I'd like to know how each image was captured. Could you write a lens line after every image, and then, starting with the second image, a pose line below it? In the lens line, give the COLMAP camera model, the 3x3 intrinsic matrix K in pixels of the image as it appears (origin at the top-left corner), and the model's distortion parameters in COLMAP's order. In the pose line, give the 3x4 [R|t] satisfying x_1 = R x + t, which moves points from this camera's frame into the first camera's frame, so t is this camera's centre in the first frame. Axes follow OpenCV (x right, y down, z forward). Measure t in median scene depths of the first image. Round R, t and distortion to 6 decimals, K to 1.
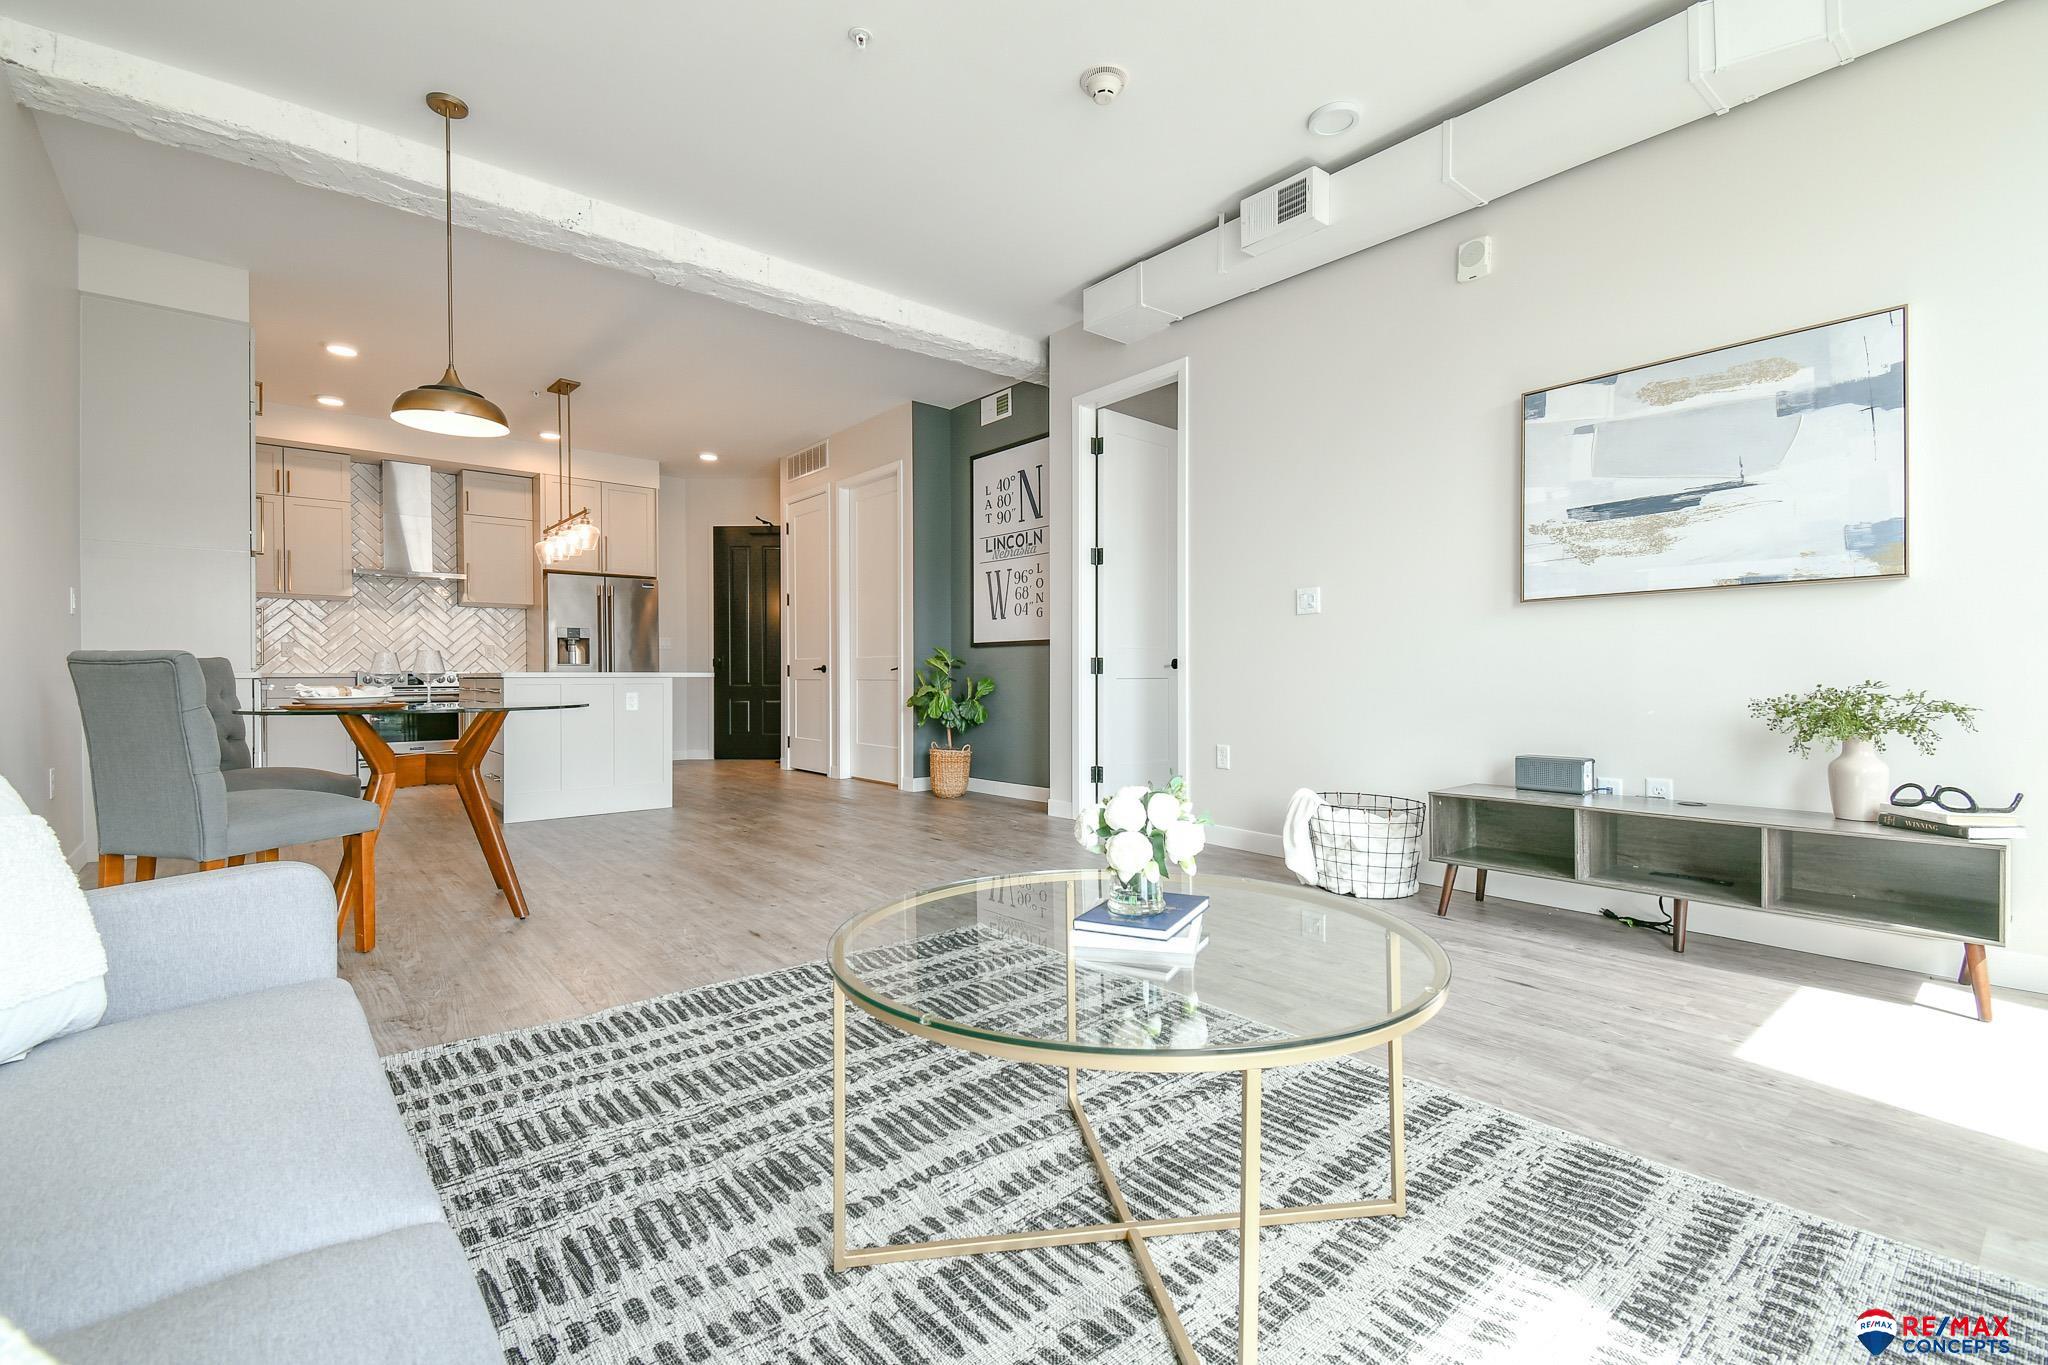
lens RADIAL K [[890.3, 0, 1020.6], [0, 890.3, 679.8], [0, 0, 1]] dist [0.042054, -0.023534]
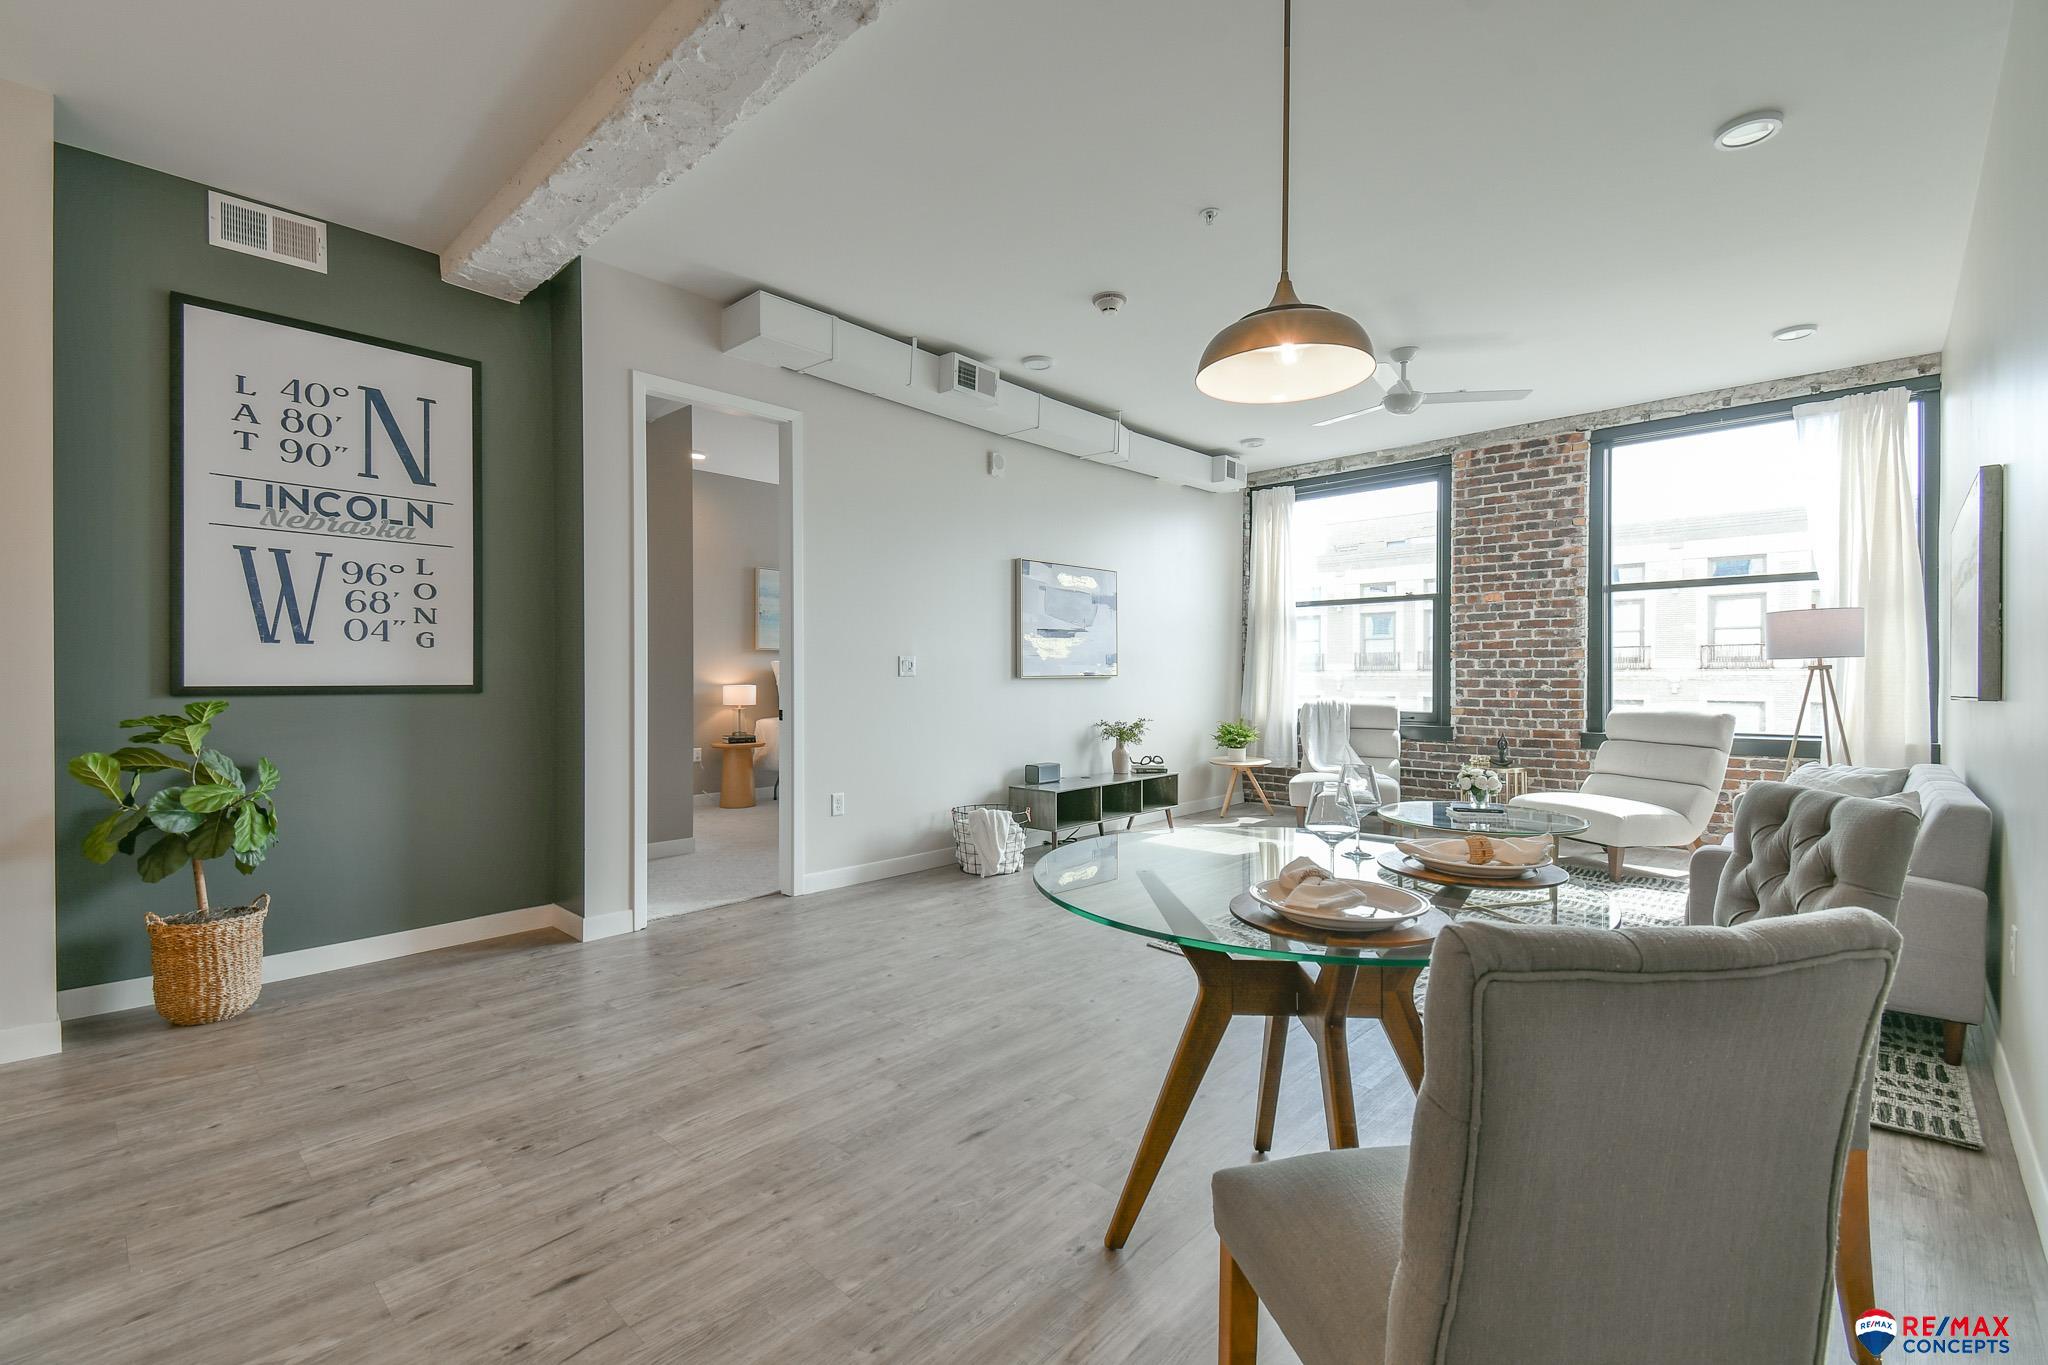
lens RADIAL K [[890.3, 0, 1021.3], [0, 890.3, 682.6], [0, 0, 1]] dist [0.042054, -0.023534]
pose [[-0.116653, -0.004682, 0.993162, -0.979703], [0.005791, 0.999969, 0.005394, -0.073360], [-0.993156, 0.006380, -0.116622, 1.024907]]
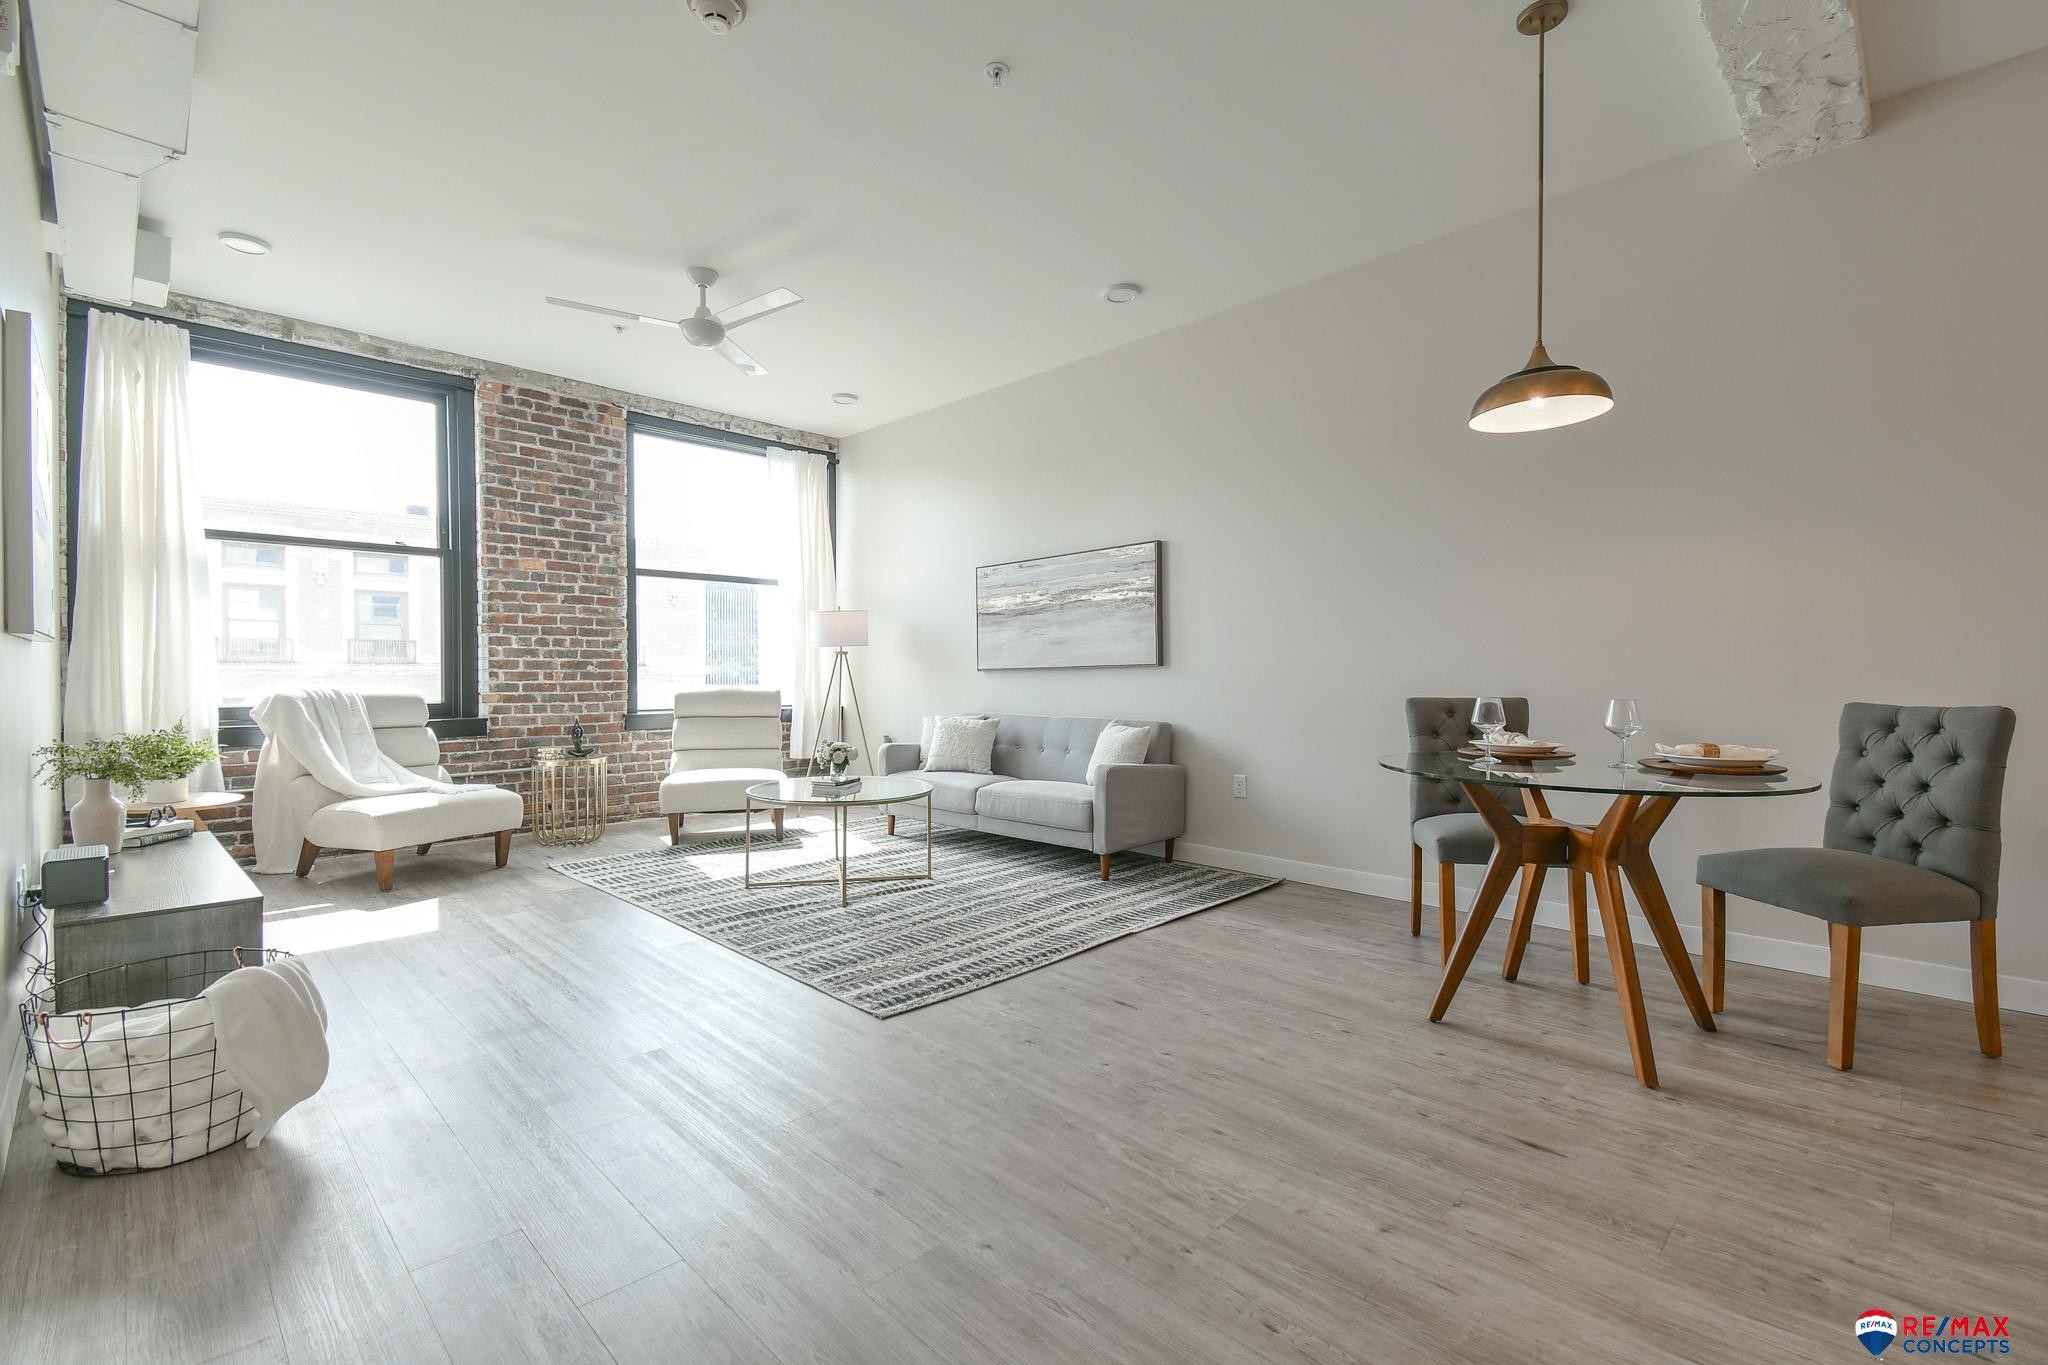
lens RADIAL K [[890.3, 0, 1020.0], [0, 890.3, 681.4], [0, 0, 1]] dist [0.042054, -0.023534]
pose [[-0.996479, 0.003956, -0.083744, -0.086196], [0.002752, 0.999891, 0.014496, -0.049488], [0.083793, 0.014214, -0.996382, 1.461458]]
